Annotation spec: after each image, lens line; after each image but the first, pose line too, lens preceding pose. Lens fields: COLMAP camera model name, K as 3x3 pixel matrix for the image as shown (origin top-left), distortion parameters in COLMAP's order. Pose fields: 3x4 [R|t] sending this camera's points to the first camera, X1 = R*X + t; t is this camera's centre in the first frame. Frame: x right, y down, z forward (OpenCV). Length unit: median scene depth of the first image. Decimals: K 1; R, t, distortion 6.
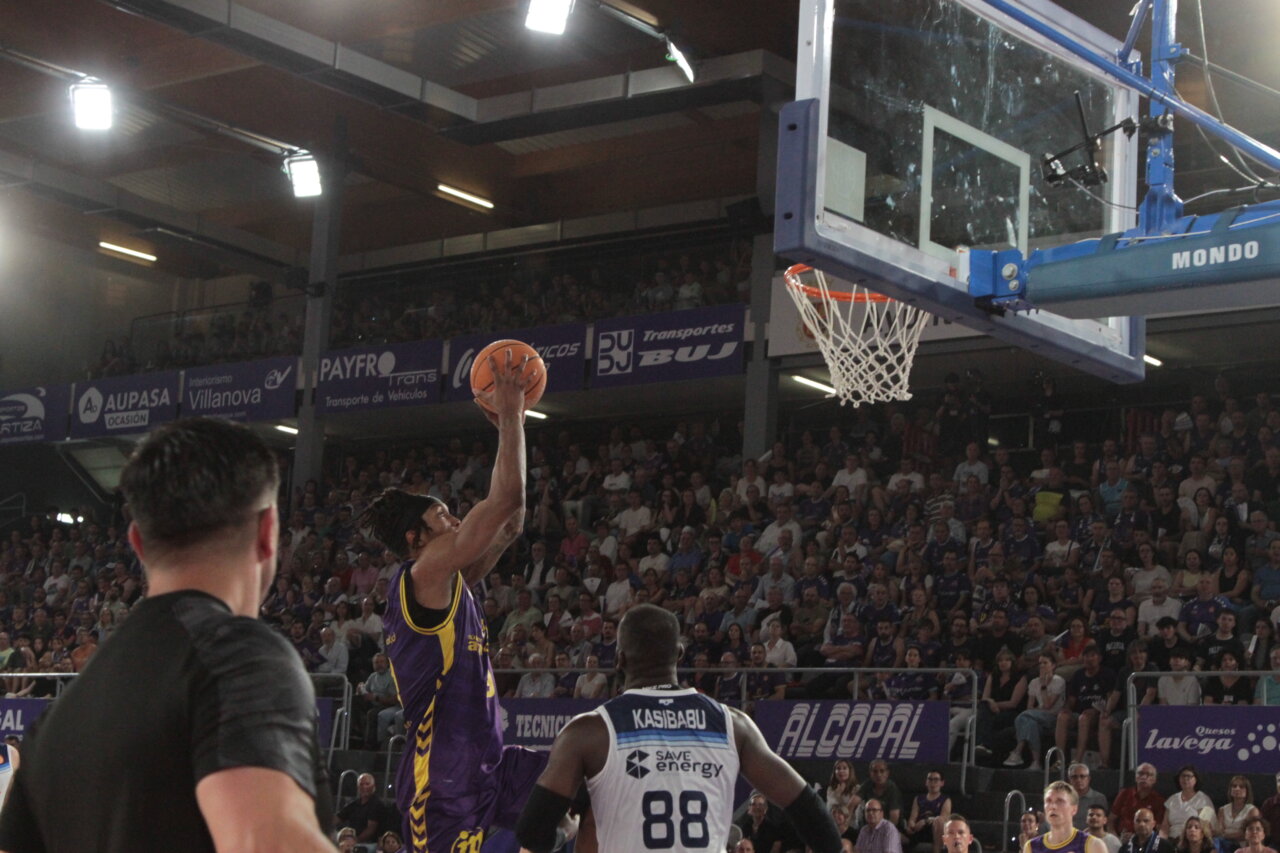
lens RADIAL K [[2497.0, 0, 640.7], [0, 2497.0, 422.6], [0, 0, 1]] dist [-0.046511, 0.000000]
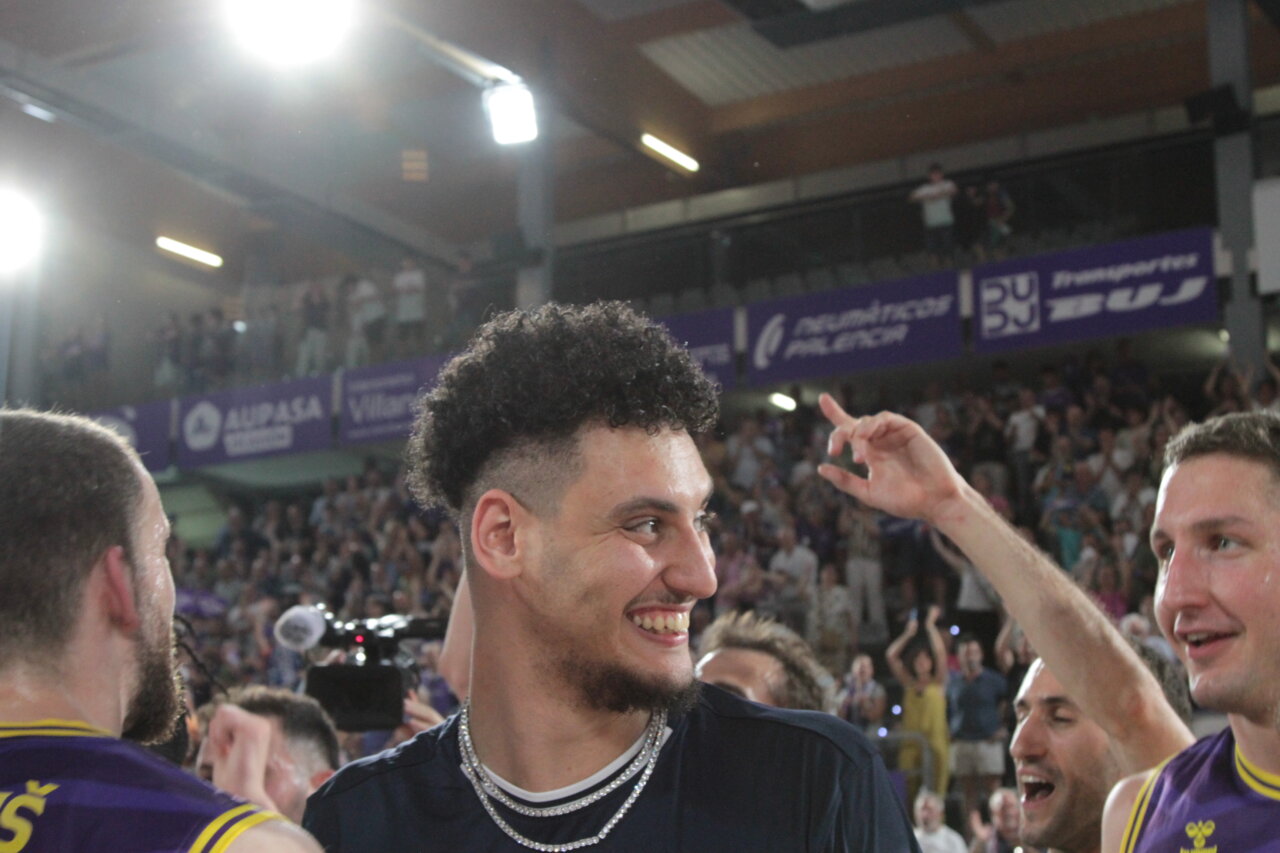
lens RADIAL K [[2365.4, 0, 642.8], [0, 2365.4, 433.9], [0, 0, 1]] dist [0.063155, 0.000000]
pose [[0.993632, -0.031525, 0.108171, -0.199100], [0.035259, 0.998840, -0.032782, 0.030710], [-0.107012, 0.036387, 0.993592, 0.290704]]
